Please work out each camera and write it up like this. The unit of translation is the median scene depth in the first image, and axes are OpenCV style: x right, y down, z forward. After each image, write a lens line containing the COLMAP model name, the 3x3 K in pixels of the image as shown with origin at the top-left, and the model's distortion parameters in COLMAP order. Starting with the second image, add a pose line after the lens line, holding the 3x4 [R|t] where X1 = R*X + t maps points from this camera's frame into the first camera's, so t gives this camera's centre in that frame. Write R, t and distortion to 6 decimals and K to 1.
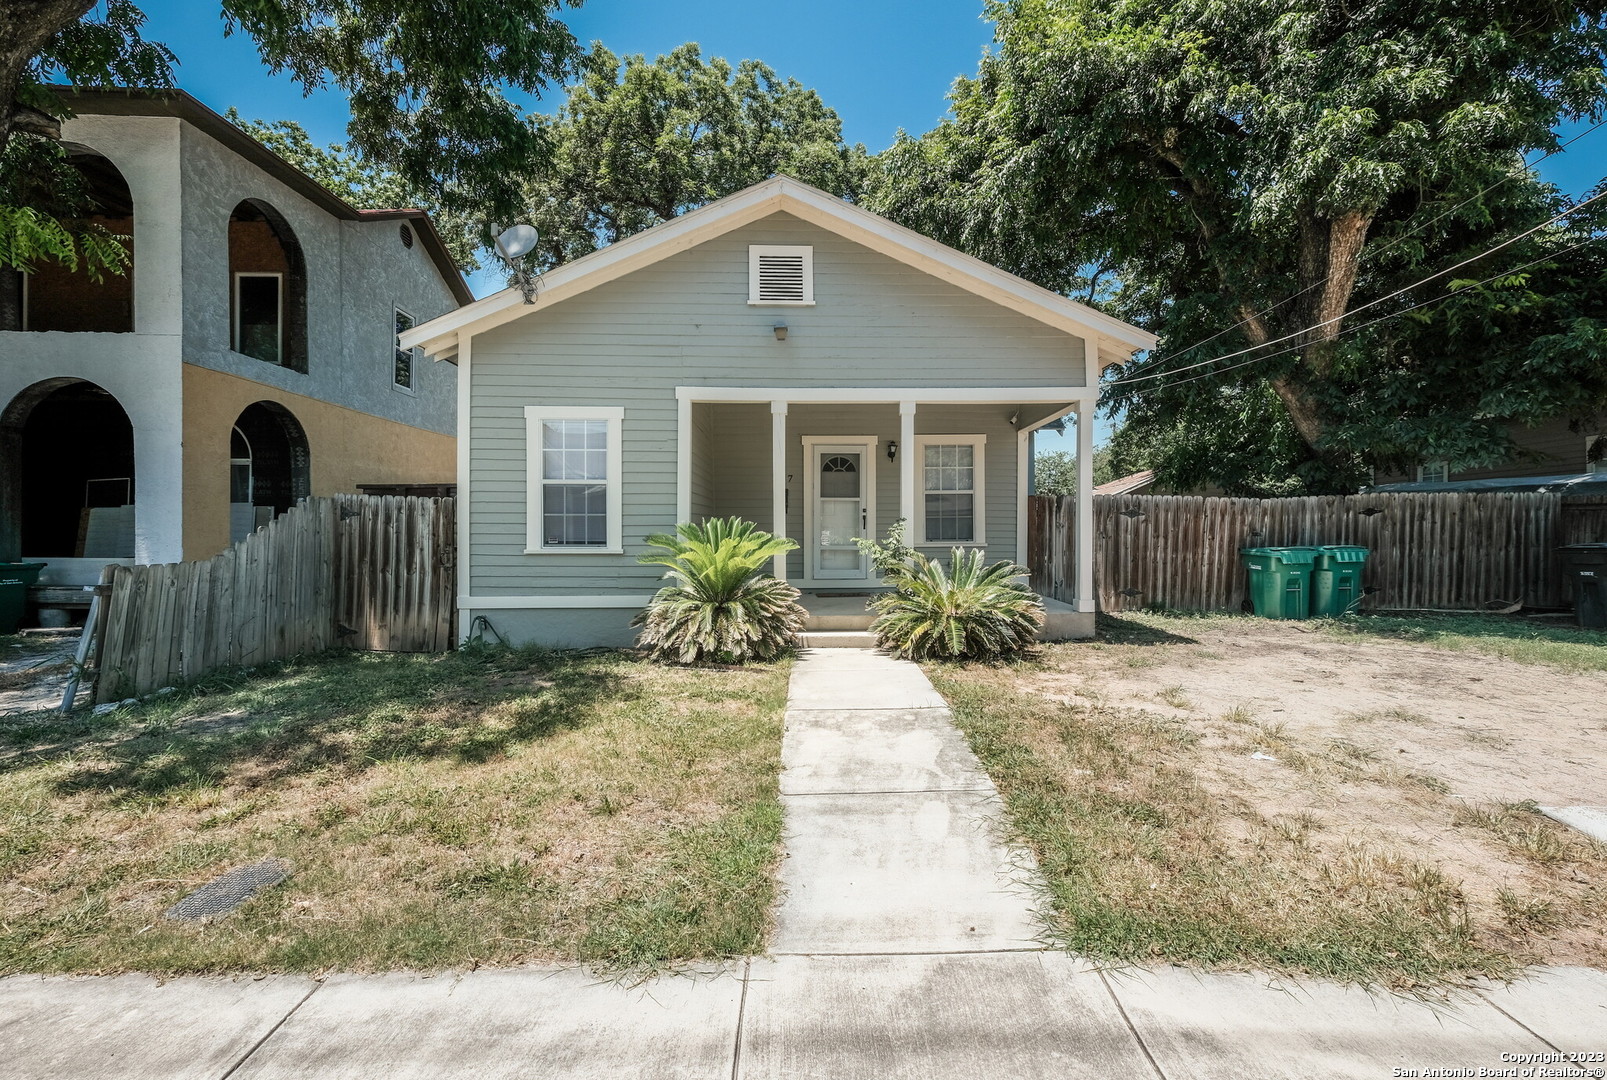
lens RADIAL K [[699.7, 0, 803.5], [0, 699.7, 529.1], [0, 0, 1]] dist [0.001589, 0.000880]
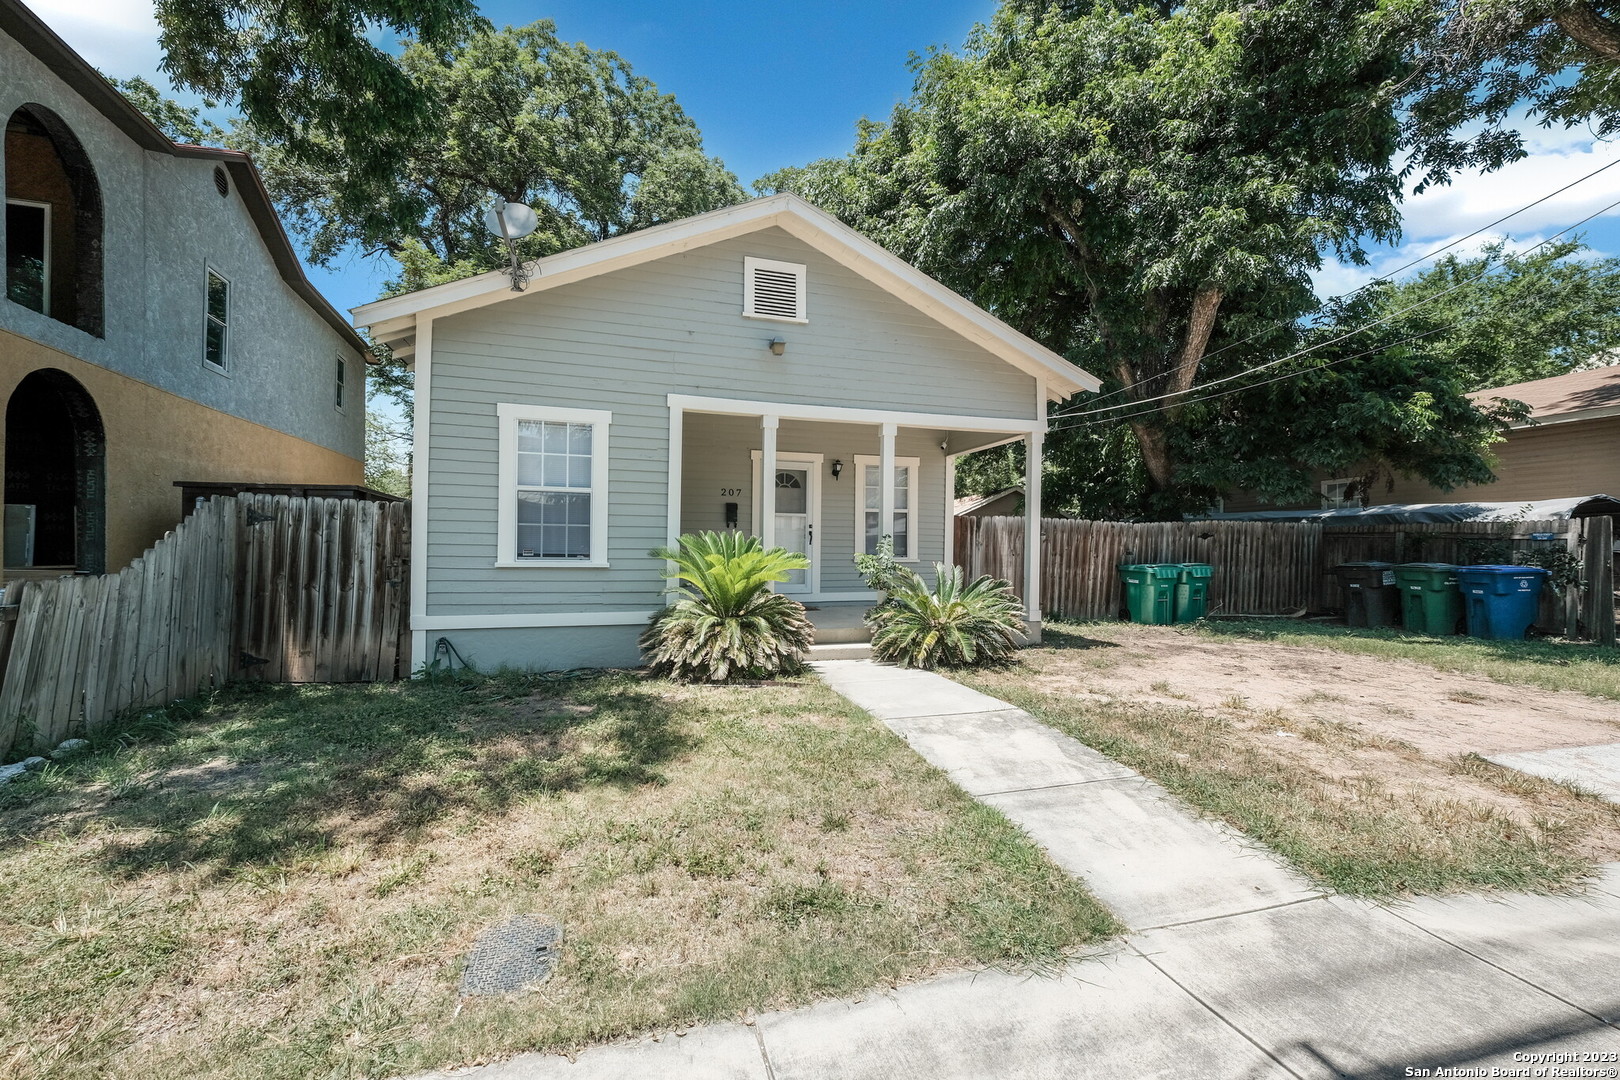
lens RADIAL K [[696.8, 0, 812.5], [0, 696.8, 544.4], [0, 0, 1]] dist [0.007022, 0.001026]
pose [[0.960531, 0.013421, 0.277848, -0.253530], [-0.013394, 0.999908, -0.001995, 0.002305], [-0.277849, -0.001805, 0.960623, 0.025374]]
